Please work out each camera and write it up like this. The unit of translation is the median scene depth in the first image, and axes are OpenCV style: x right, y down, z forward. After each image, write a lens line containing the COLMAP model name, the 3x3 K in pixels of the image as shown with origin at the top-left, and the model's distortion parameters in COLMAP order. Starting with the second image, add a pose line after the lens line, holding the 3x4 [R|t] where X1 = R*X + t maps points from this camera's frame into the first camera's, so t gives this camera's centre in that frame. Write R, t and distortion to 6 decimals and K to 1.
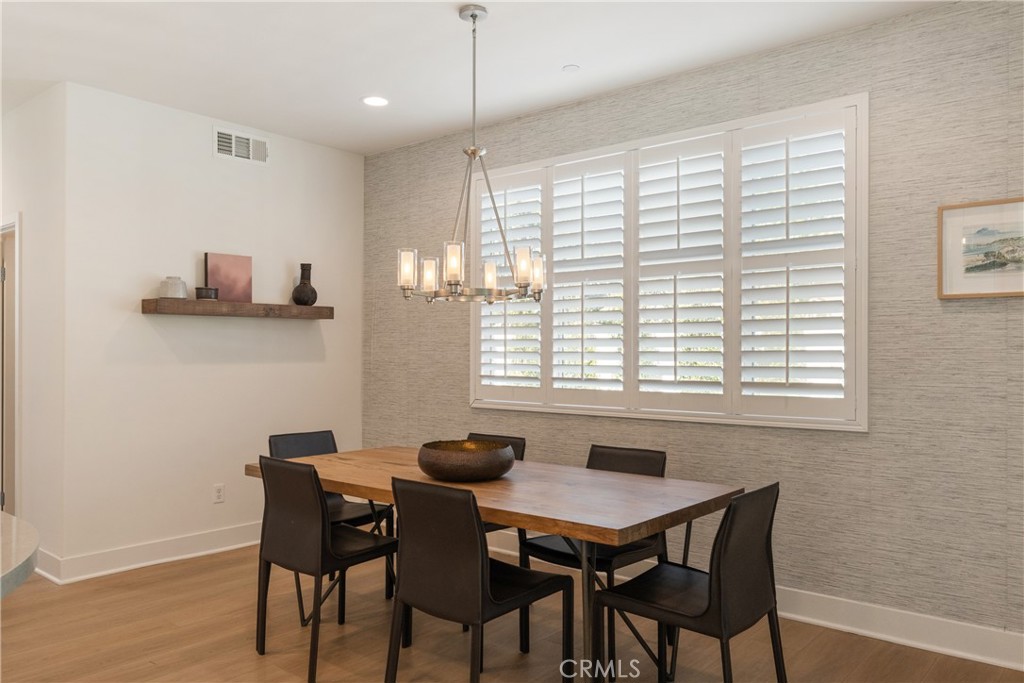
lens RADIAL K [[731.2, 0, 517.5], [0, 731.2, 341.0], [0, 0, 1]] dist [0.007094, -0.005230]
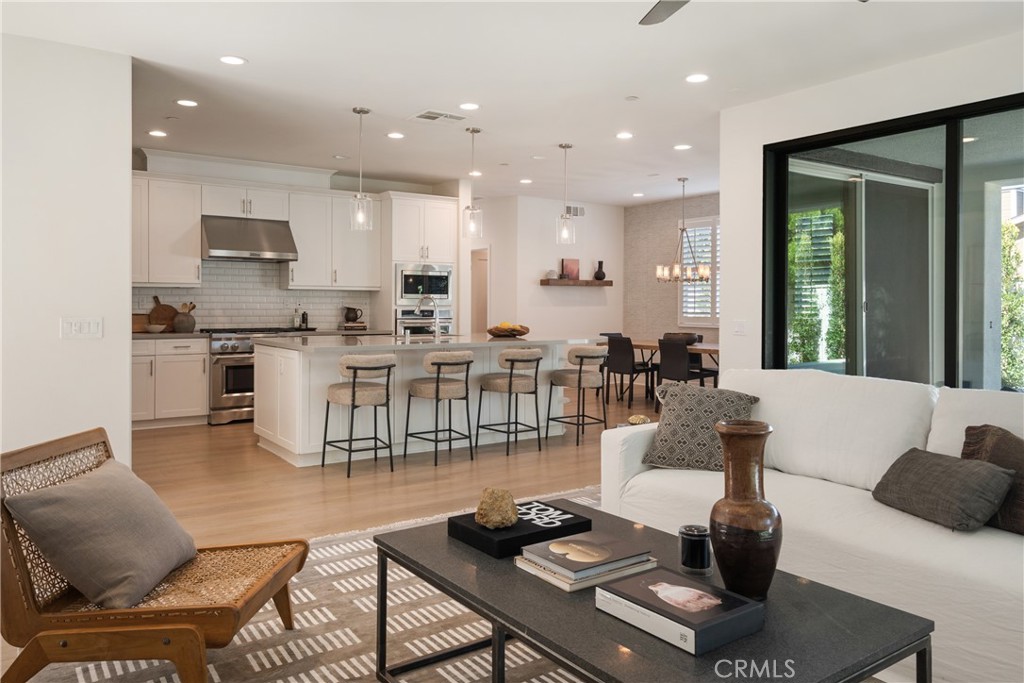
lens RADIAL K [[736.8, 0, 503.3], [0, 736.8, 305.1], [0, 0, 1]] dist [0.010935, 0.000695]
pose [[0.964022, 0.001419, -0.265819, 0.019823], [0.002659, 0.999884, 0.014984, -0.009247], [0.265809, -0.015152, 0.963907, -1.384790]]
